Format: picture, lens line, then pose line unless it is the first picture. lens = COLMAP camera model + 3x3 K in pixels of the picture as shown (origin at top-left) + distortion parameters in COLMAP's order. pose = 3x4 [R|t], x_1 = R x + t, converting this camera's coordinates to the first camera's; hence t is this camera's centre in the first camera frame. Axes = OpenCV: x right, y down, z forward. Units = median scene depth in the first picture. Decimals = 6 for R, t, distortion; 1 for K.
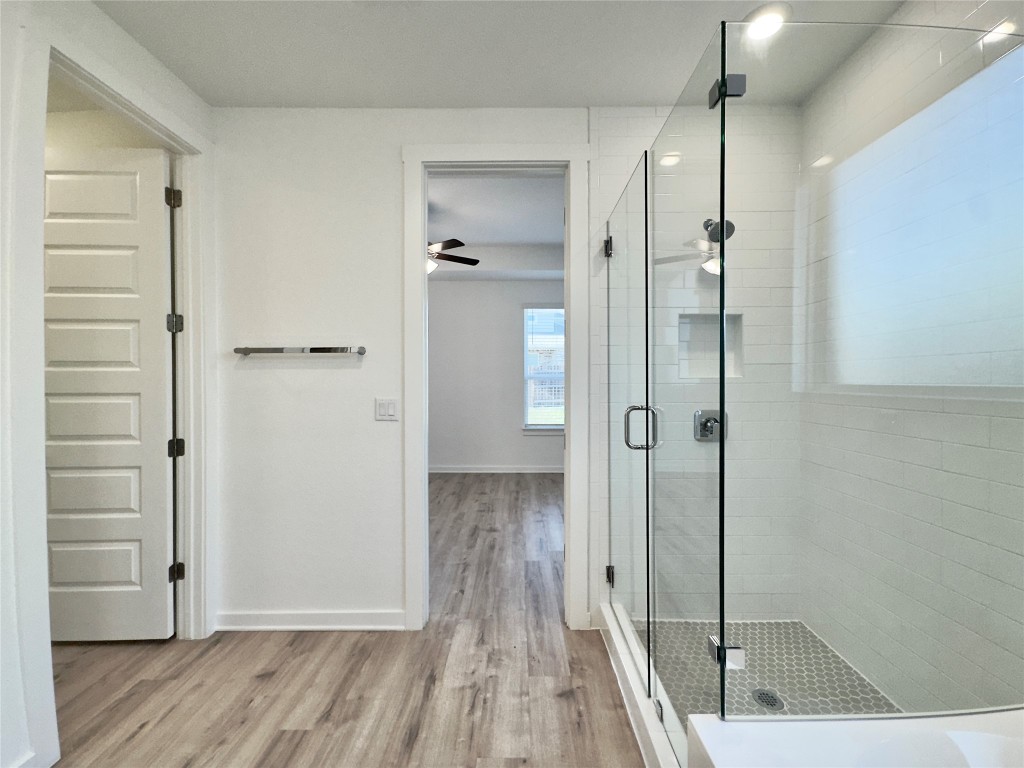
lens RADIAL K [[409.8, 0, 512.7], [0, 409.8, 382.6], [0, 0, 1]] dist [-0.001834, 0.000081]
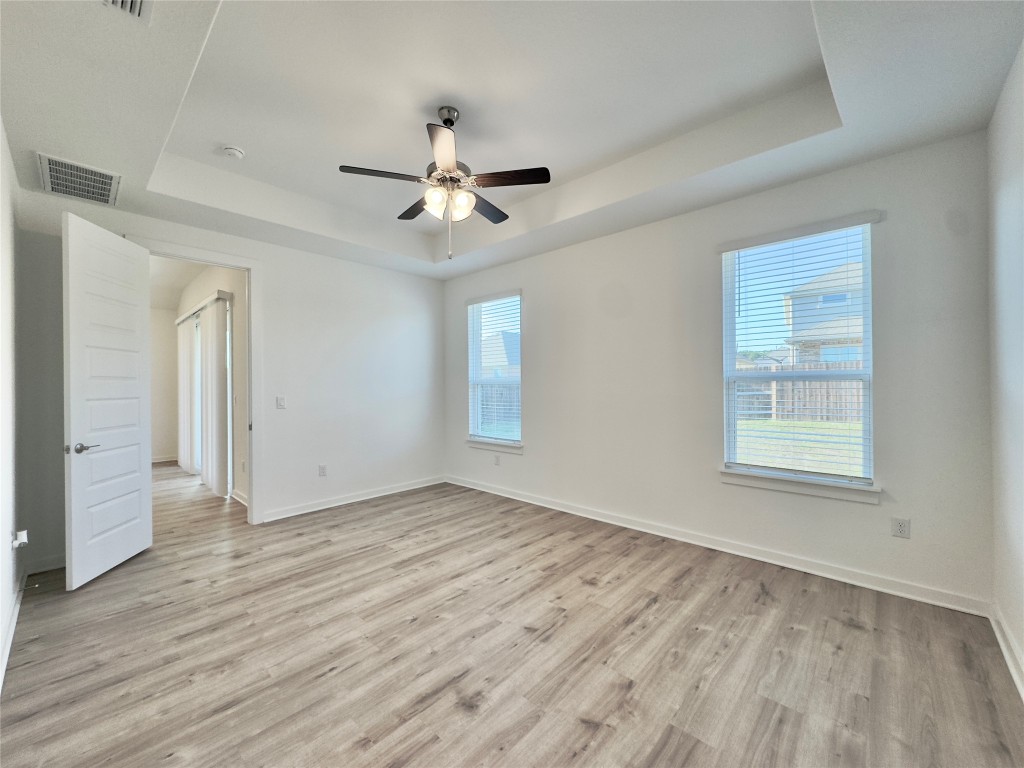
lens RADIAL K [[397.4, 0, 512.7], [0, 397.4, 386.0], [0, 0, 1]] dist [-0.001938, -0.000116]
pose [[0.741216, -0.007636, -0.671223, 0.251478], [0.007869, 0.999965, -0.002687, -0.003796], [0.671220, -0.003290, 0.741251, 0.588719]]
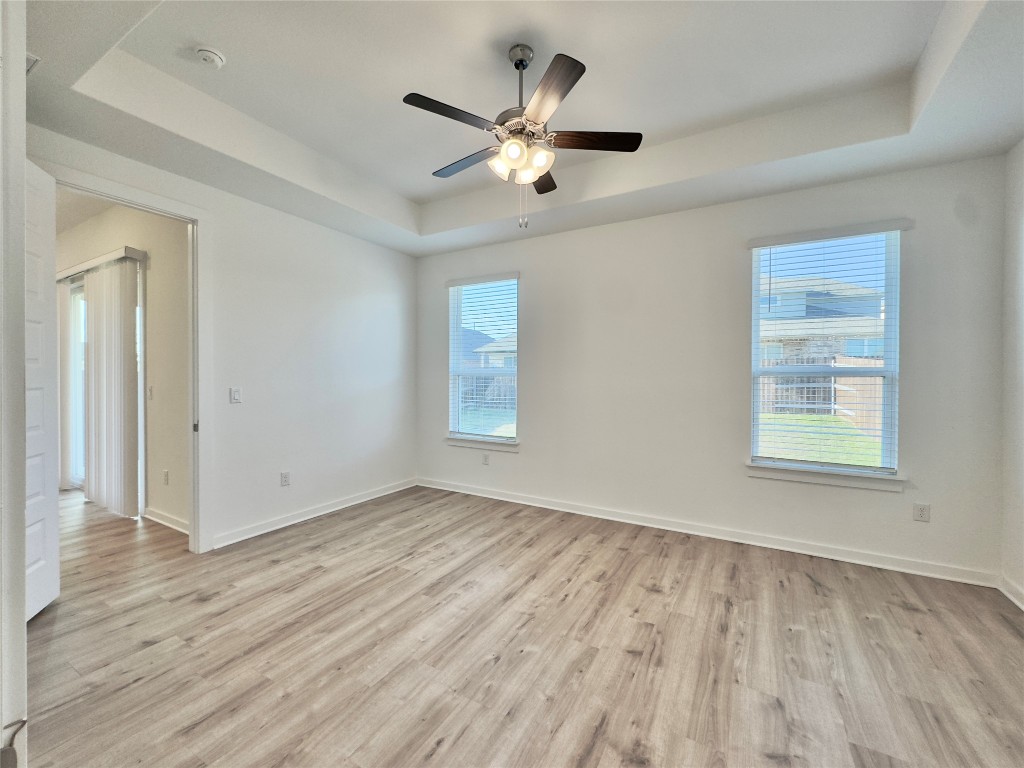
lens RADIAL K [[409.8, 0, 512.7], [0, 409.8, 382.6], [0, 0, 1]] dist [-0.001834, 0.000081]
pose [[0.868337, 0.007895, -0.495912, 0.032854], [-0.004090, 0.999953, 0.008758, -0.004013], [0.495958, -0.005577, 0.868329, 0.508520]]
